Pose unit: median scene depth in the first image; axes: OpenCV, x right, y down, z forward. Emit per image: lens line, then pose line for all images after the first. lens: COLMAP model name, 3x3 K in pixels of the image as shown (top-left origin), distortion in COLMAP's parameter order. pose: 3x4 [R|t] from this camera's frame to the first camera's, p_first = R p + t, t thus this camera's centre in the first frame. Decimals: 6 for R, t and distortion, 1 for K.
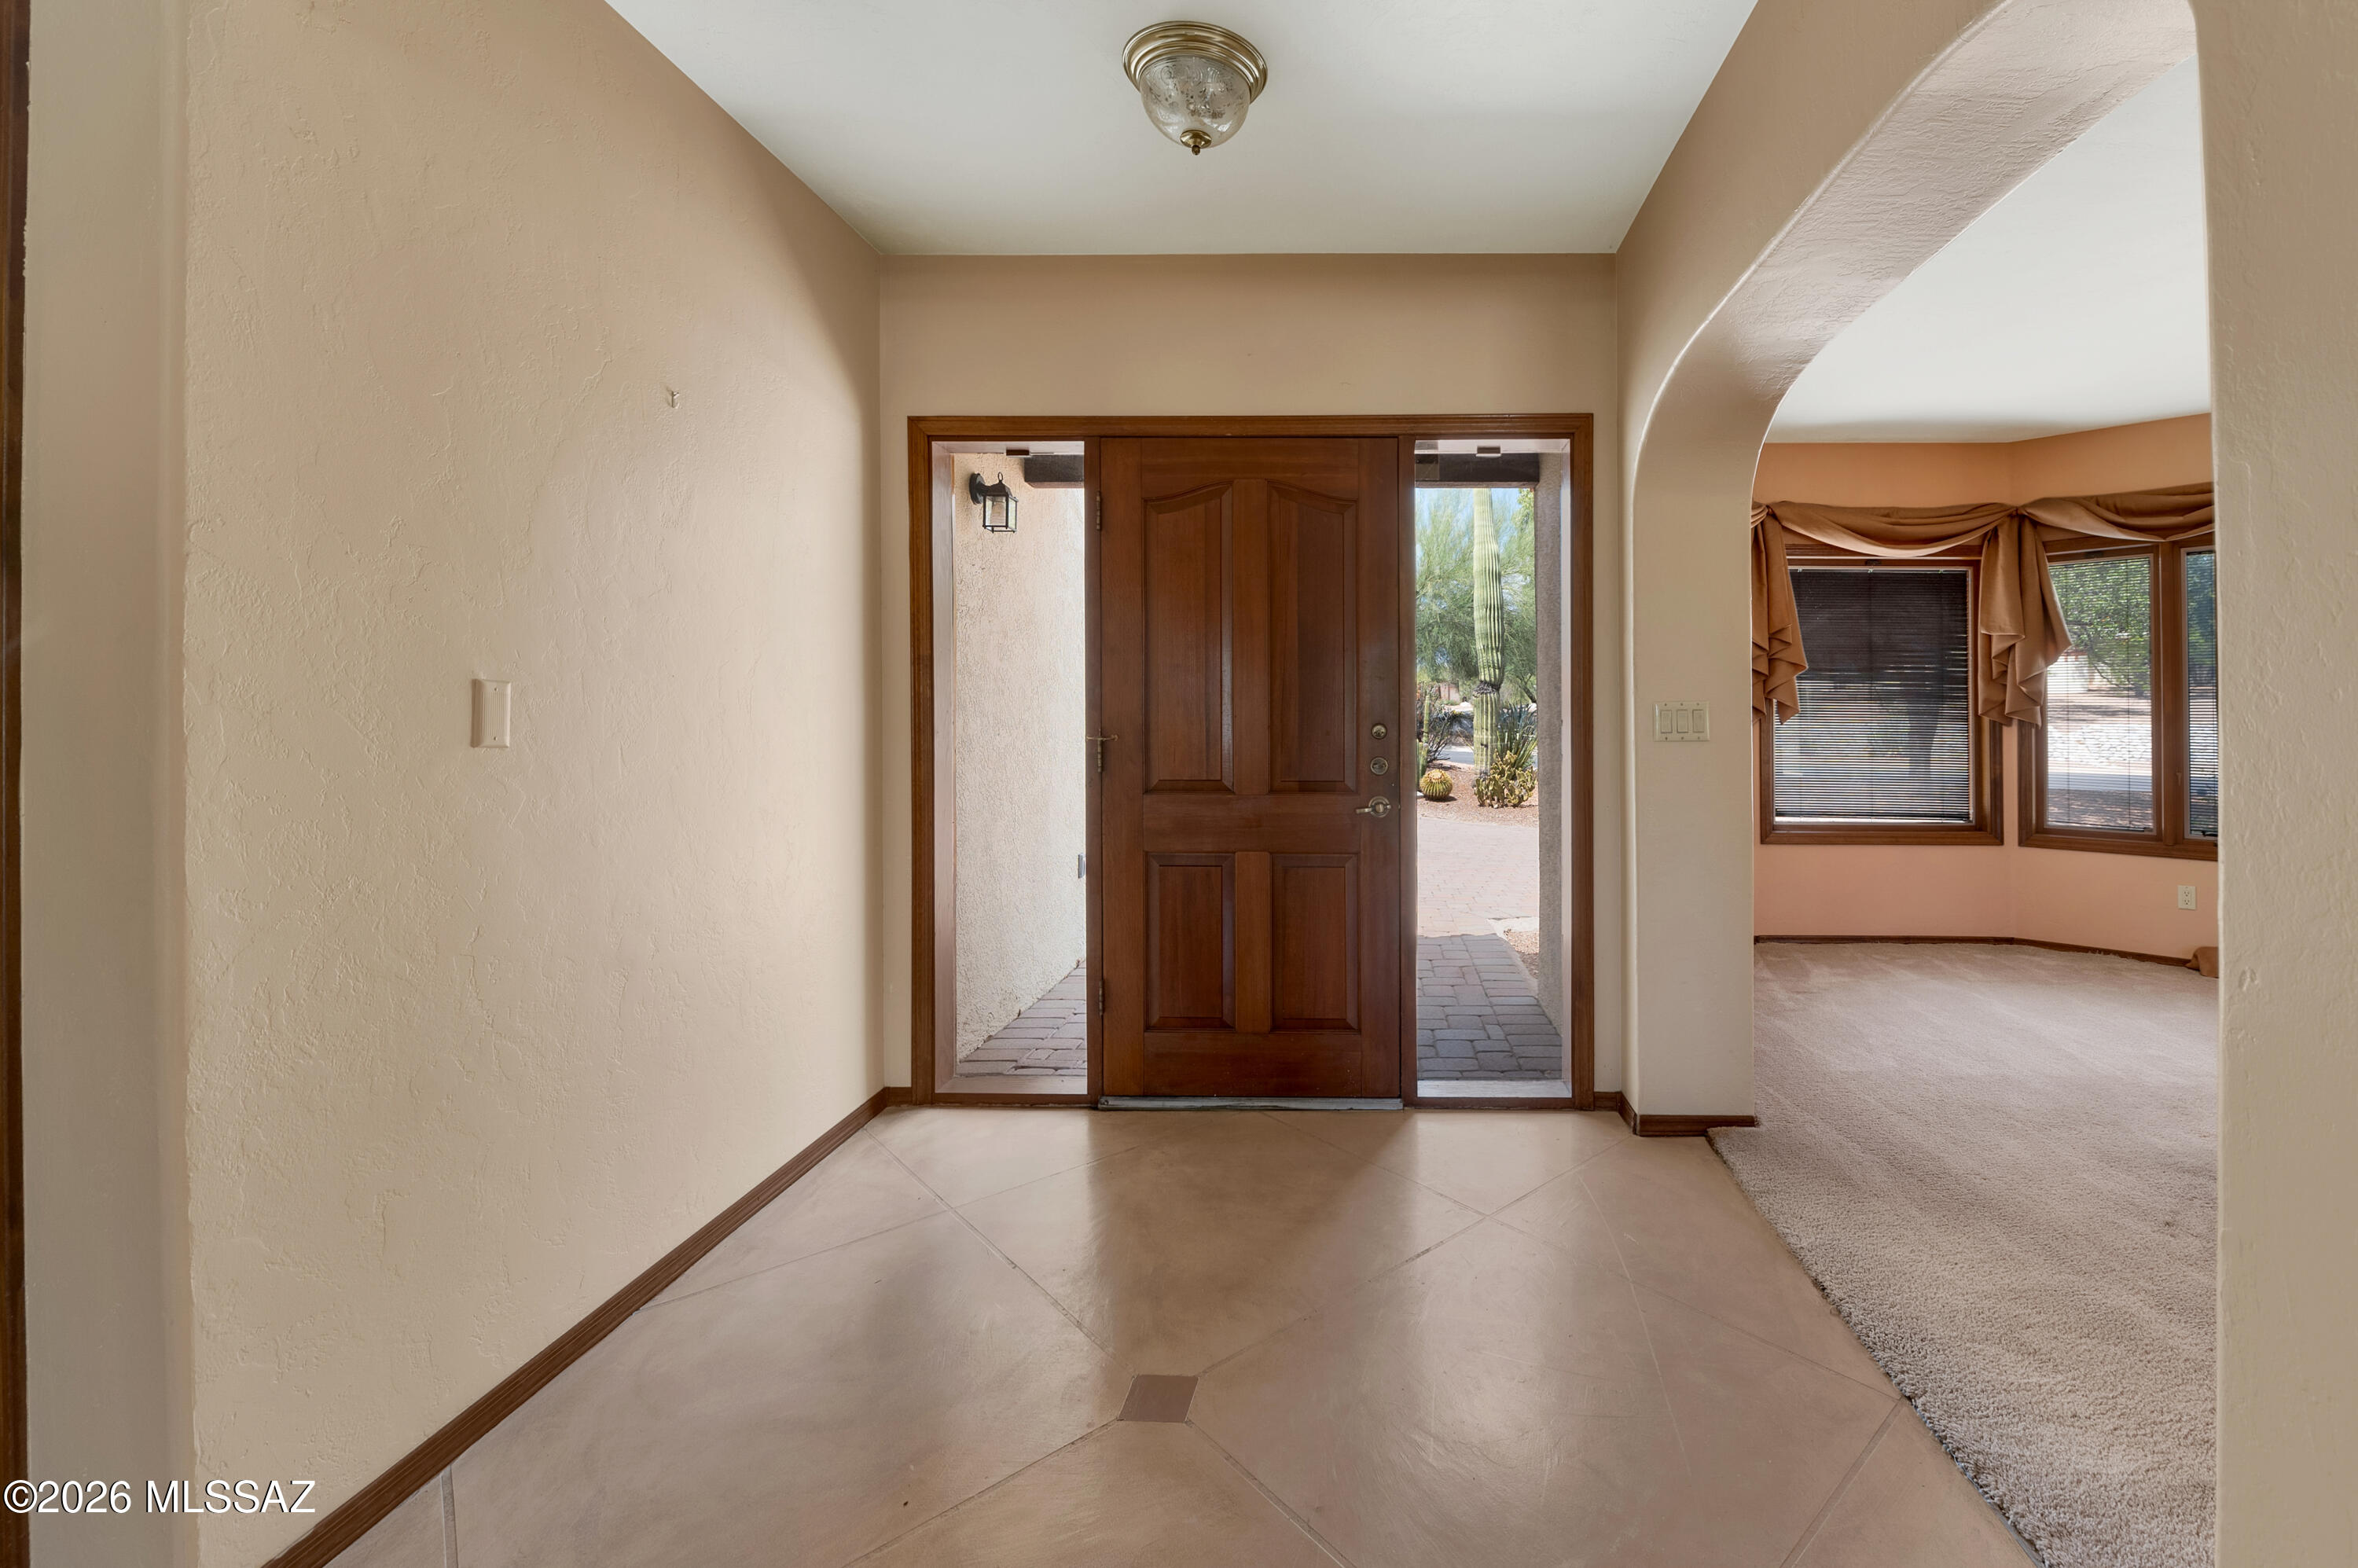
lens RADIAL K [[1046.6, 0, 1178.9], [0, 1046.6, 701.7], [0, 0, 1]] dist [-0.000189, -0.000087]
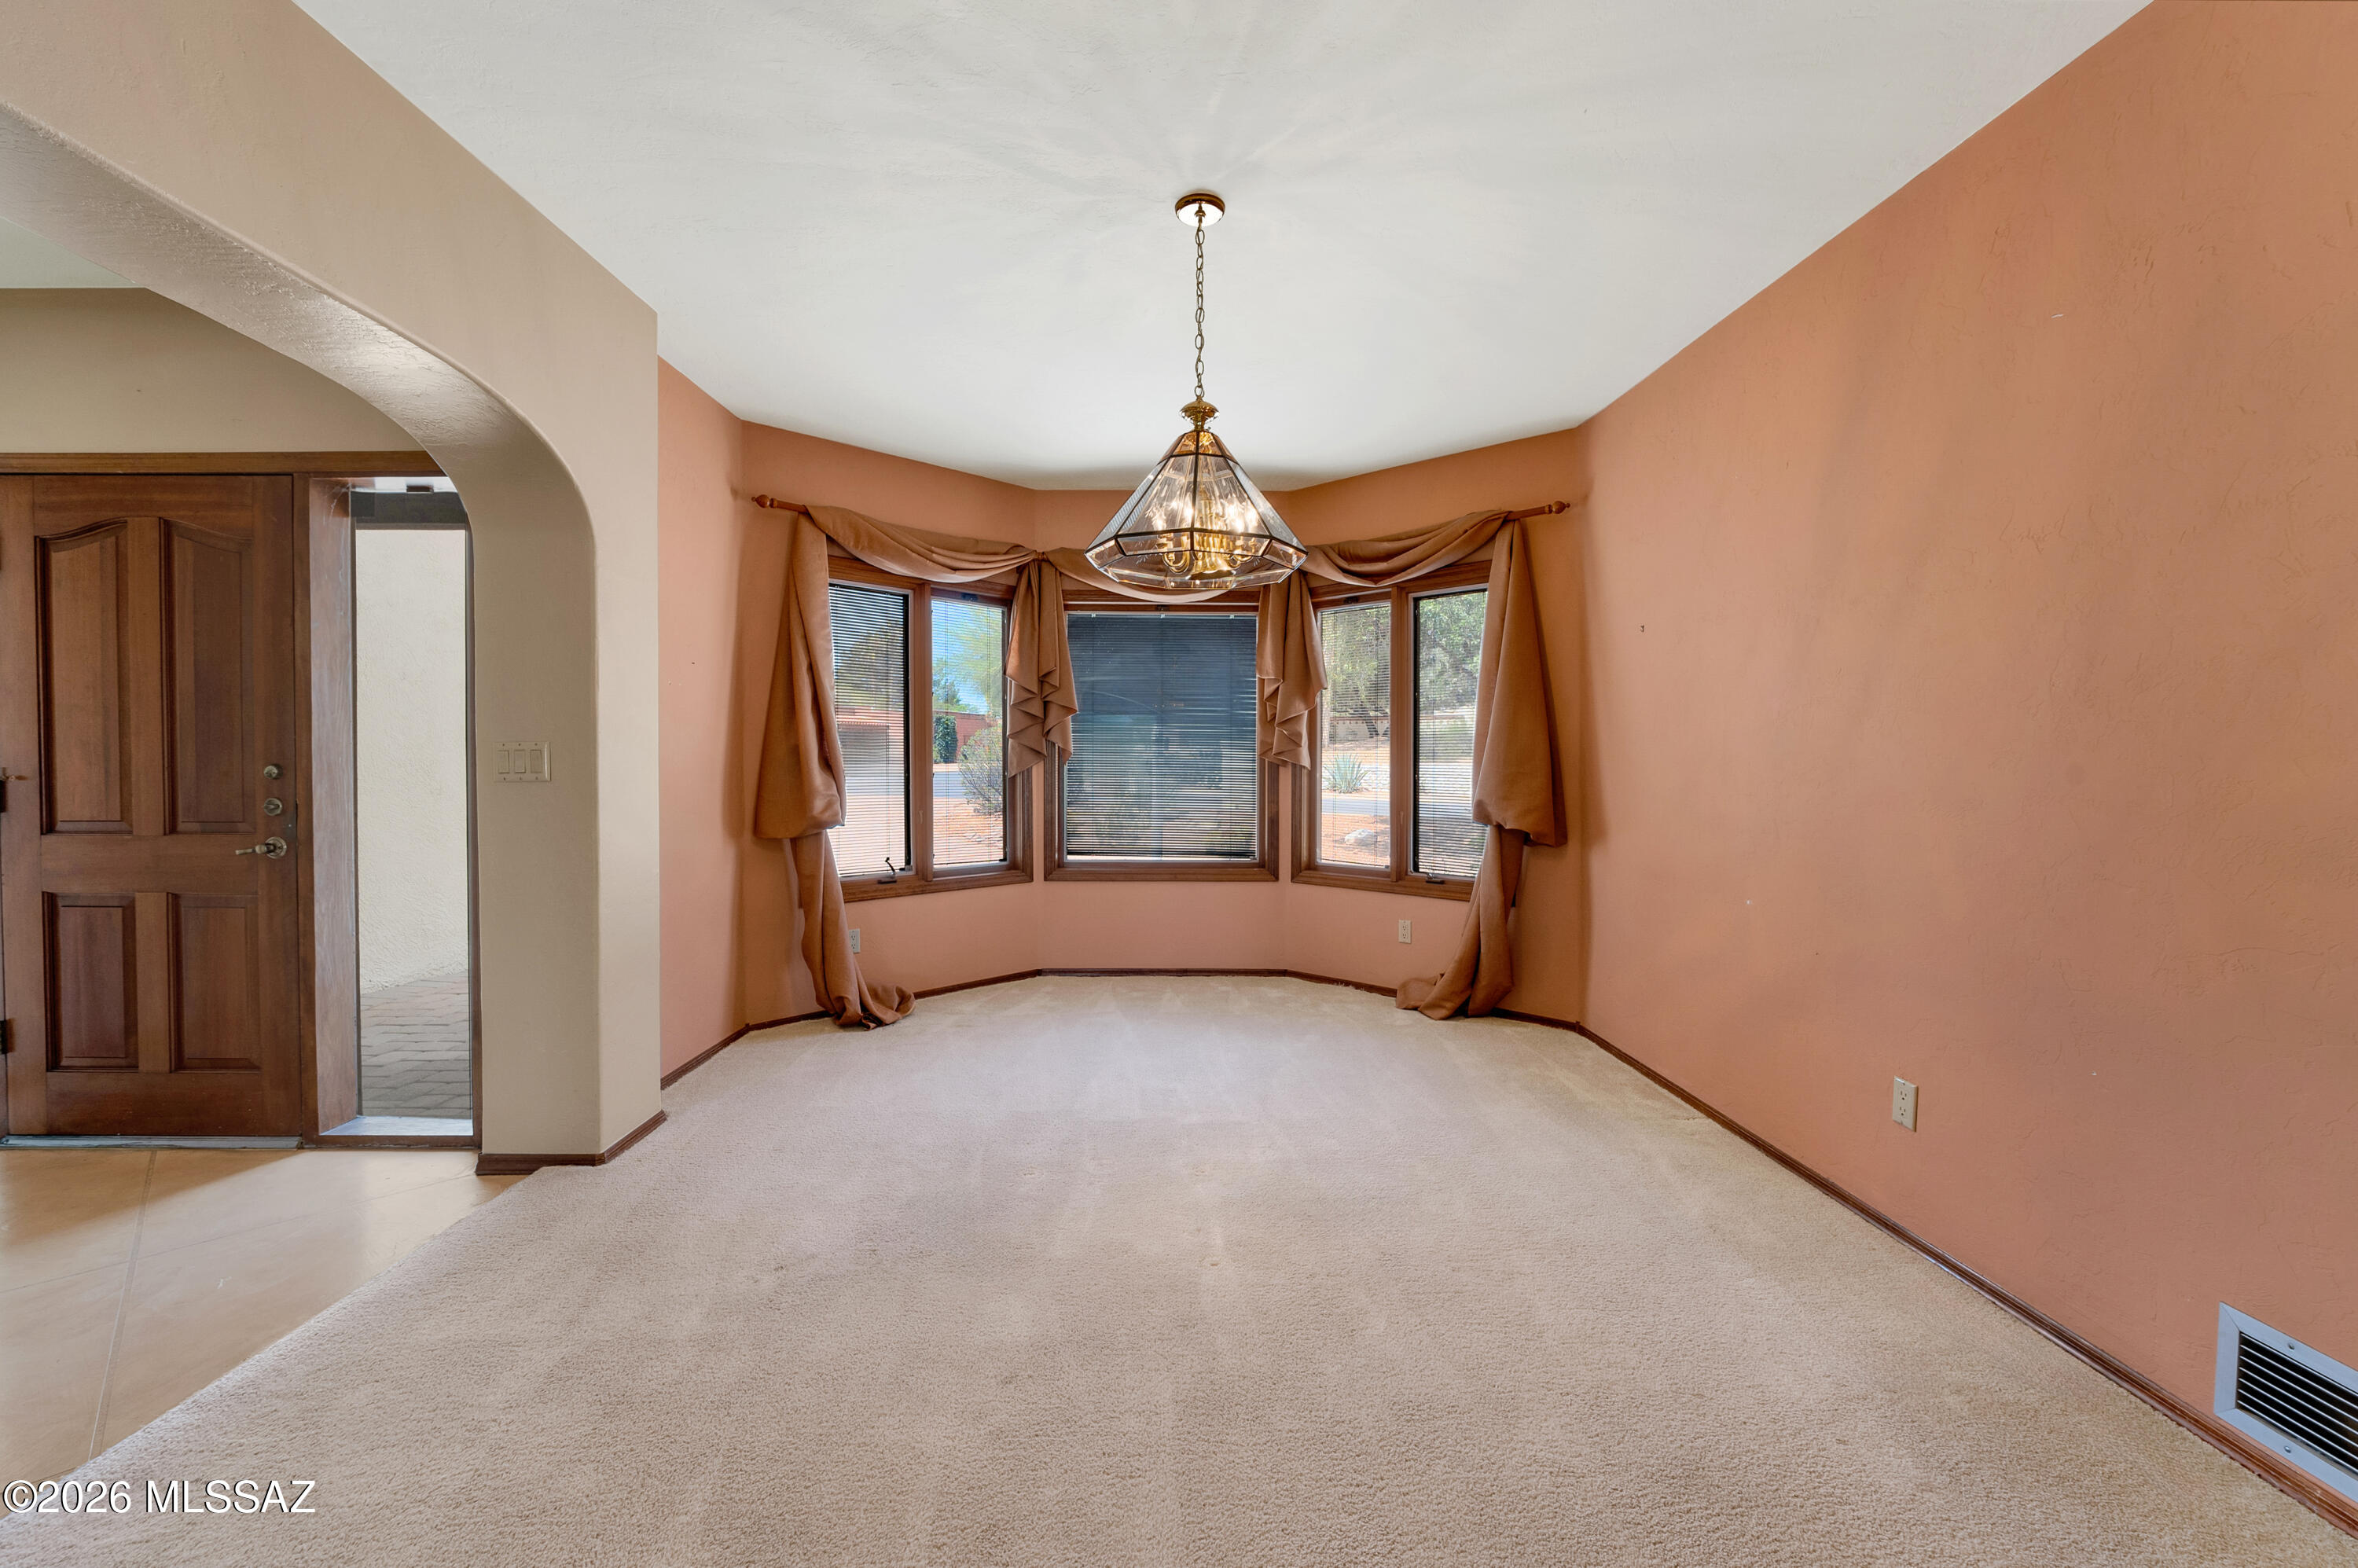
lens RADIAL K [[959.6, 0, 1184.4], [0, 959.6, 774.7], [0, 0, 1]] dist [-0.002460, -0.000111]
pose [[0.999922, -0.001448, 0.012439, 0.737506], [0.001089, 0.999584, 0.028811, 0.003818], [-0.012476, -0.028796, 0.999507, 0.055784]]
